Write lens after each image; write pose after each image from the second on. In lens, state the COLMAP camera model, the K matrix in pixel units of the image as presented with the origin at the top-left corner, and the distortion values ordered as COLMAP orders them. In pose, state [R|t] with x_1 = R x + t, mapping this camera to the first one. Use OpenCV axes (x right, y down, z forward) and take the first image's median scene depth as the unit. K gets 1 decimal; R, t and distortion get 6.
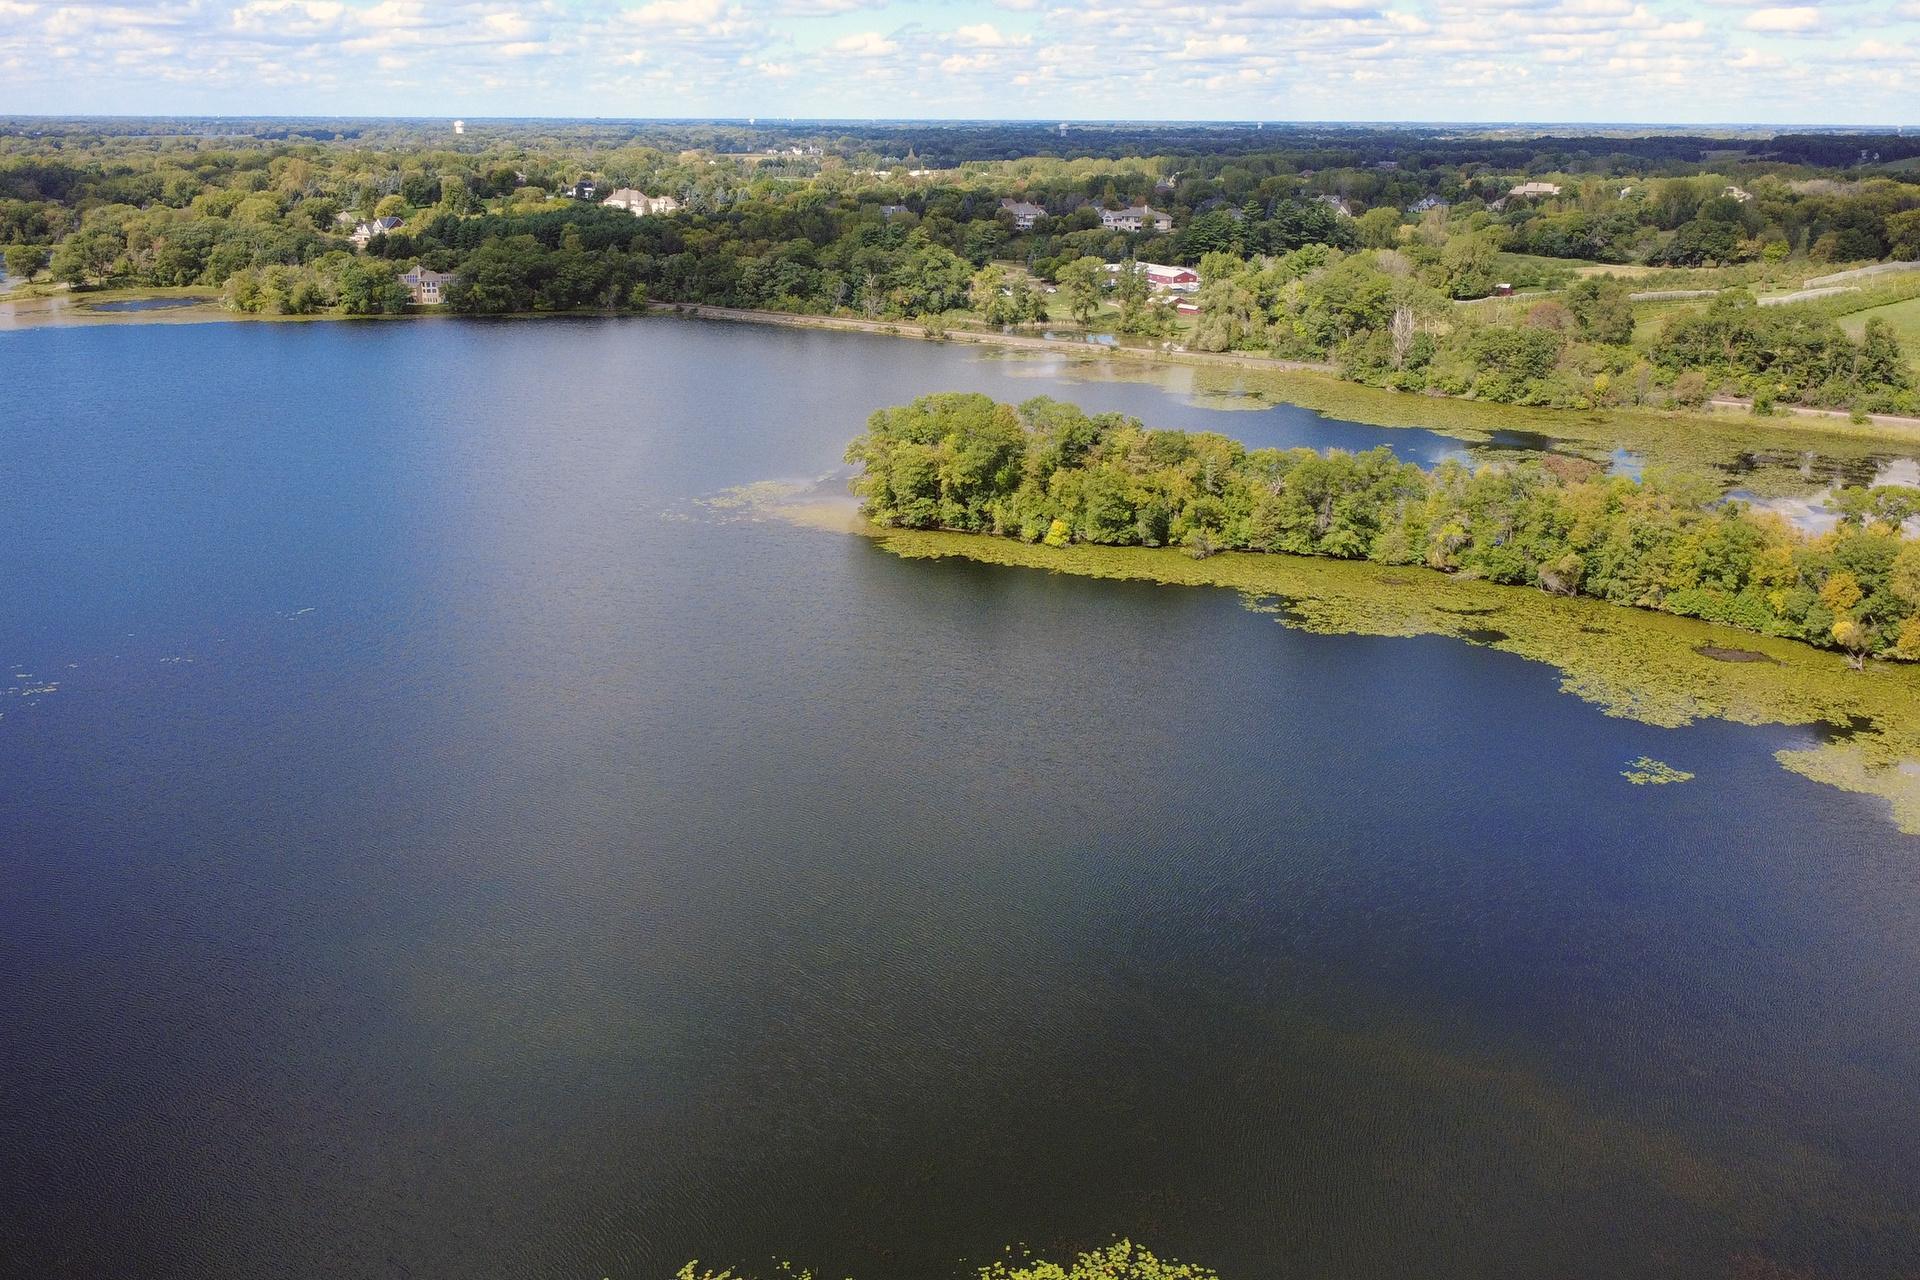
lens RADIAL K [[1643.1, 0, 960.0], [0, 1643.1, 640.0], [0, 0, 1]] dist [0.002056, 0.000006]
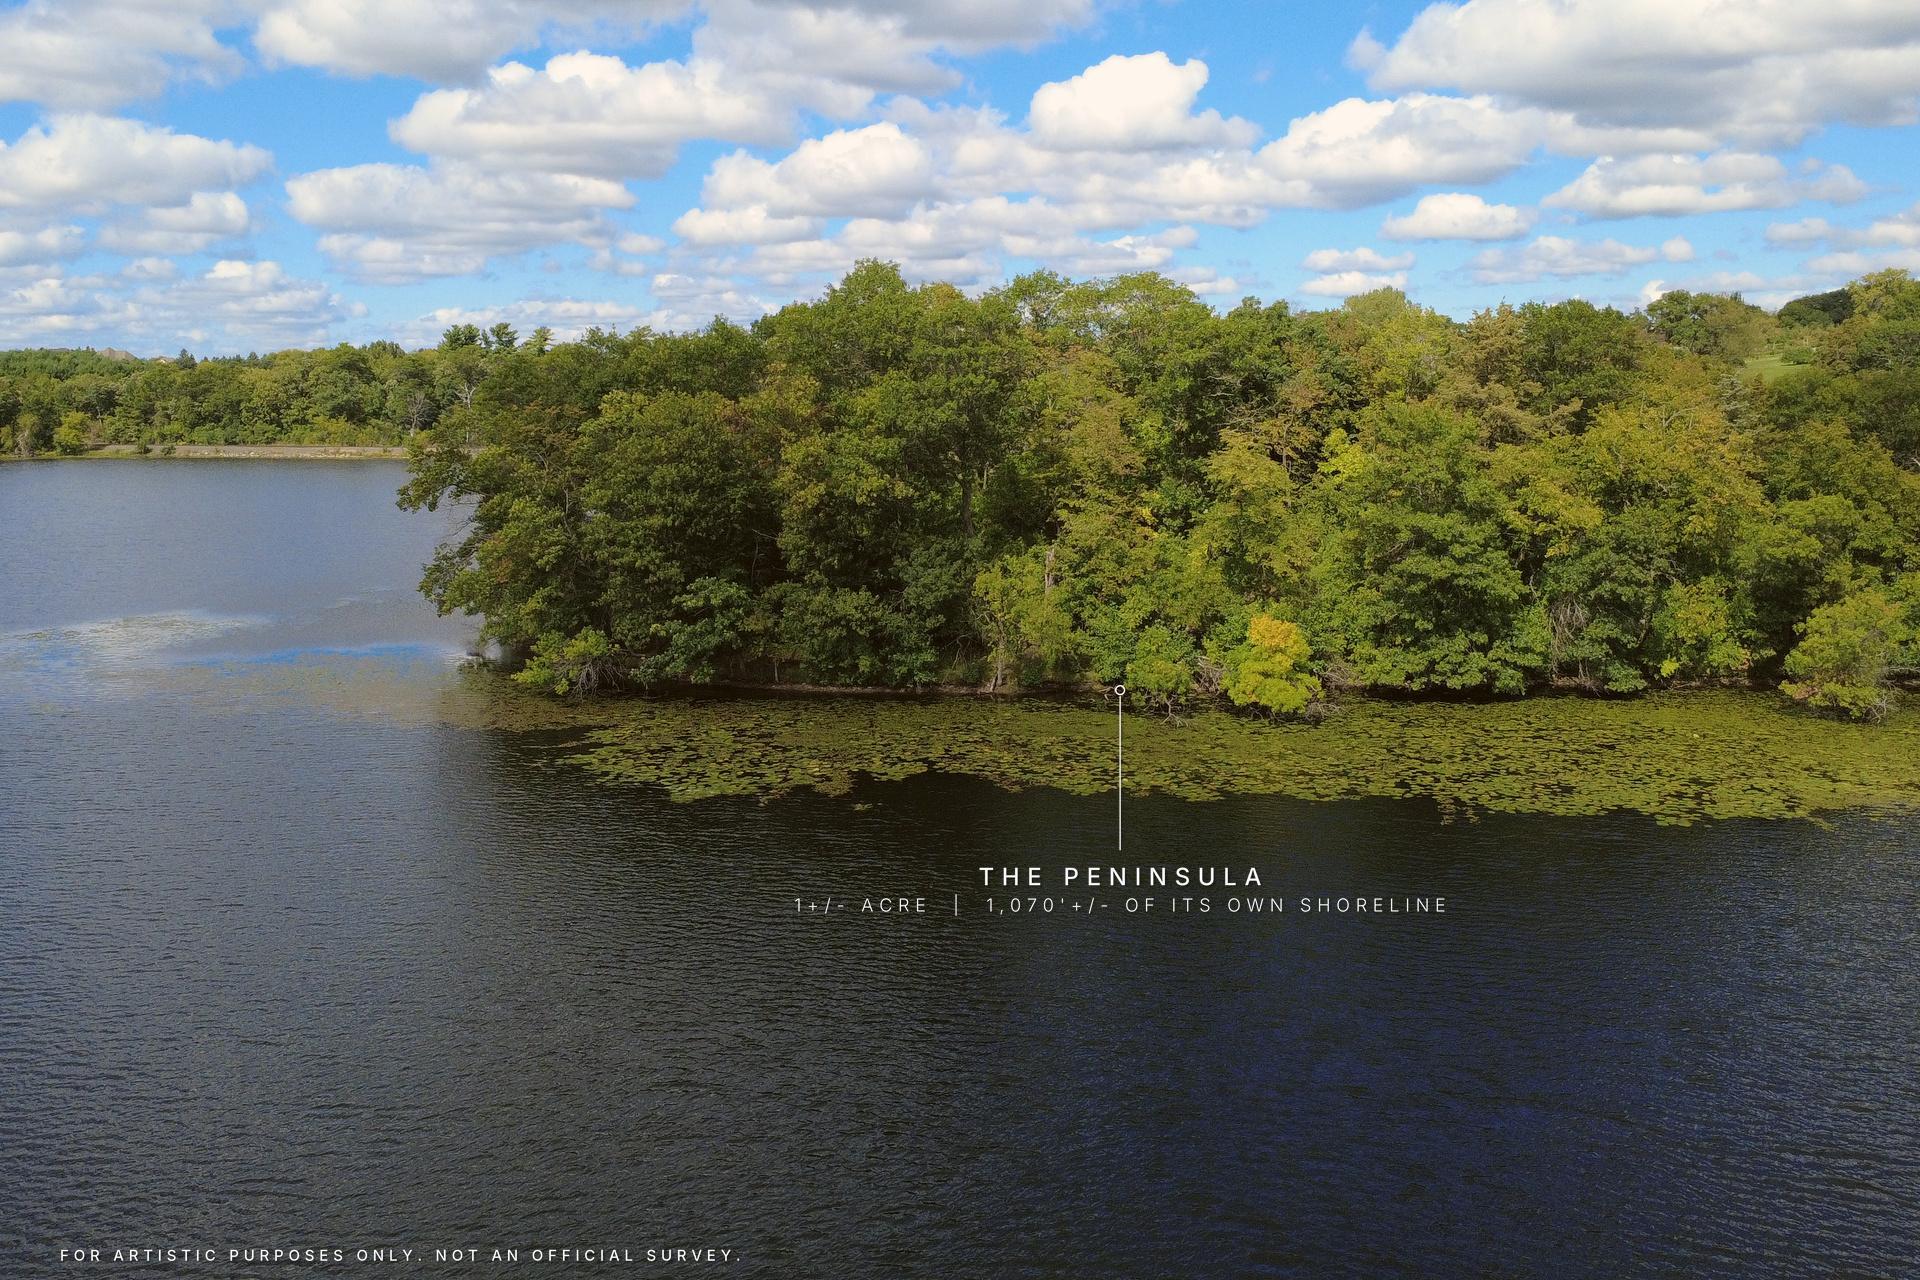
lens RADIAL K [[1643.1, 0, 960.0], [0, 1643.1, 640.0], [0, 0, 1]] dist [0.002056, 0.000006]
pose [[0.970933, -0.051496, 0.233744, -0.022081], [0.086964, 0.985740, -0.144065, -0.016826], [-0.222992, 0.160205, 0.961566, 0.355317]]
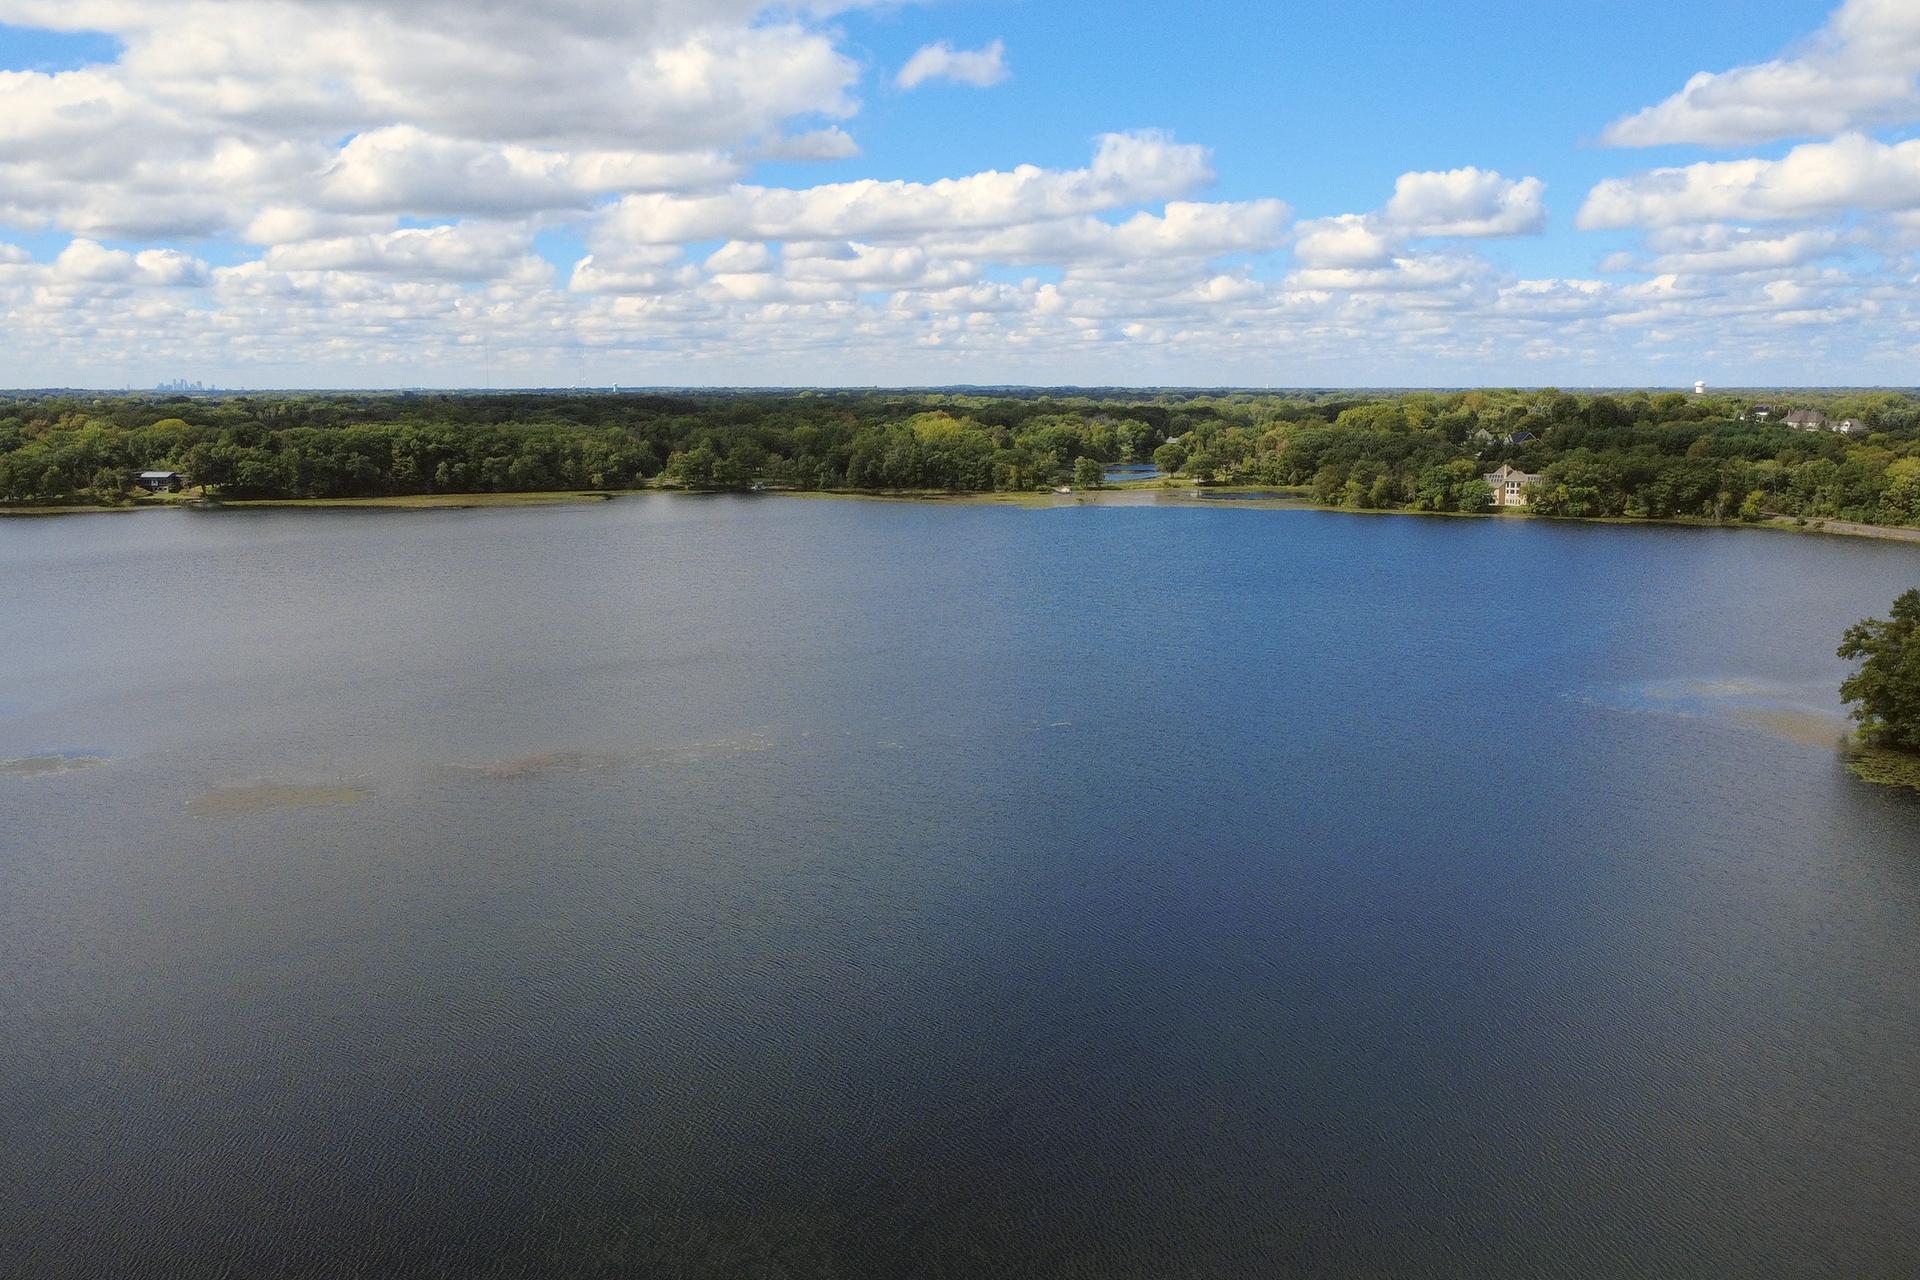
lens RADIAL K [[1643.1, 0, 960.0], [0, 1643.1, 640.0], [0, 0, 1]] dist [0.002056, 0.000006]
pose [[0.757987, 0.091768, -0.645782, 0.050669], [-0.191519, 0.977727, -0.085856, 0.010811], [0.623519, 0.188757, 0.758680, 0.110506]]
